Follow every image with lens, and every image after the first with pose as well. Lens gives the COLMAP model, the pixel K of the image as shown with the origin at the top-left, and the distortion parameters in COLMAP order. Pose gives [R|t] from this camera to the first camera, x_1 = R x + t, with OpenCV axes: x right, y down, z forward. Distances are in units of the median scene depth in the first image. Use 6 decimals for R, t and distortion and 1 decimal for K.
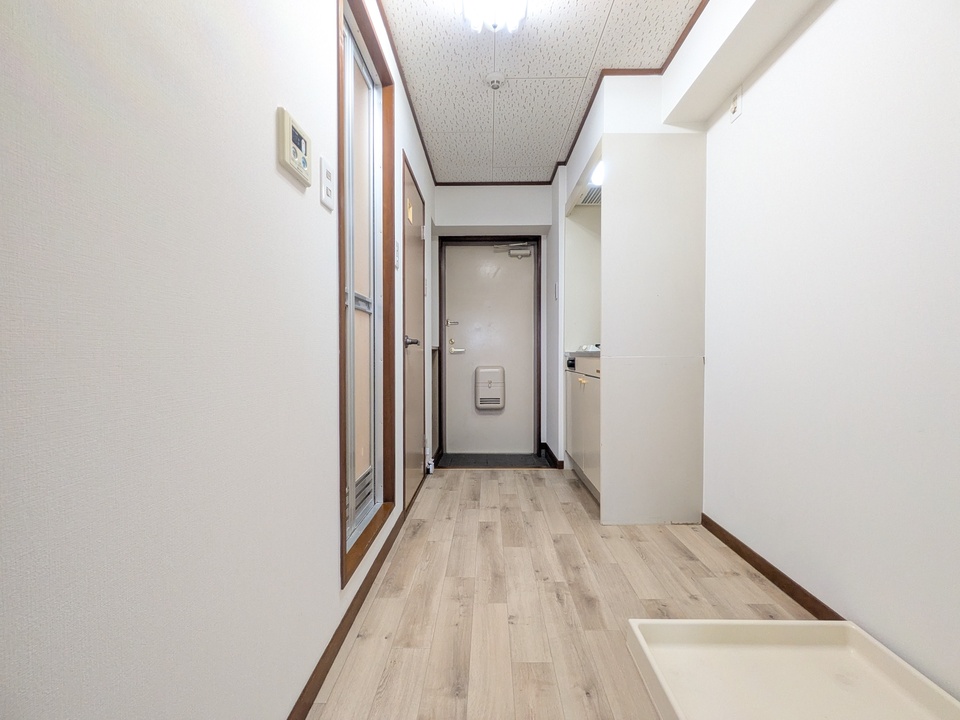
lens RADIAL K [[382.5, 0, 488.0], [0, 382.5, 355.0], [0, 0, 1]] dist [0.000780, 0.000347]
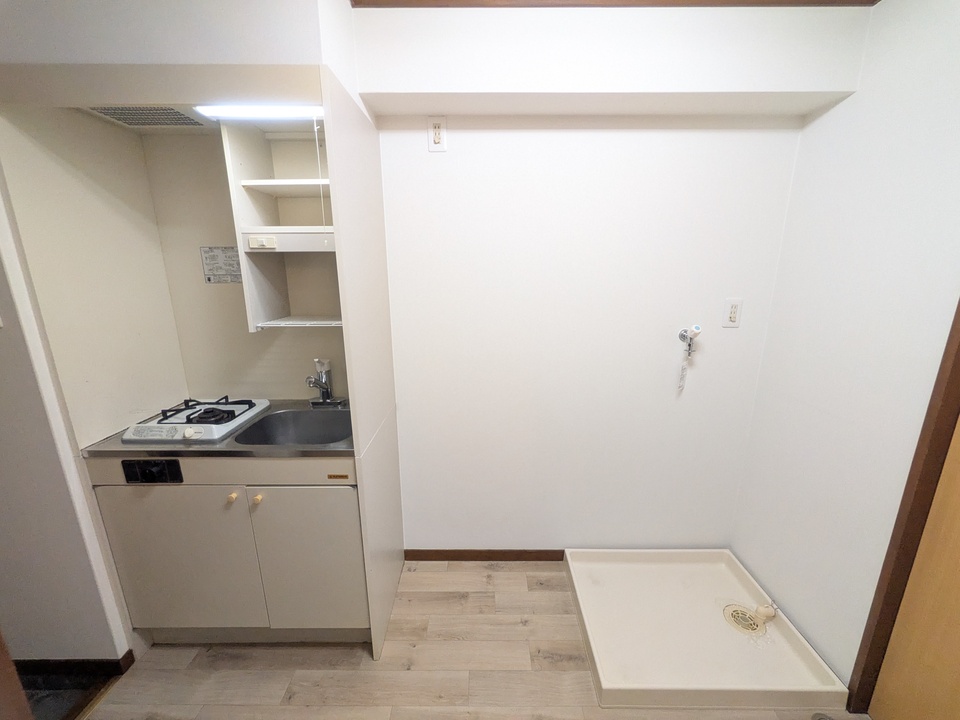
lens RADIAL K [[382.5, 0, 482.6], [0, 382.5, 359.9], [0, 0, 1]] dist [0.000780, 0.000347]
pose [[0.007057, -0.239607, 0.970844, -0.376921], [0.014250, 0.970794, 0.239491, -0.397198], [-0.999874, 0.012144, 0.010265, 0.994082]]
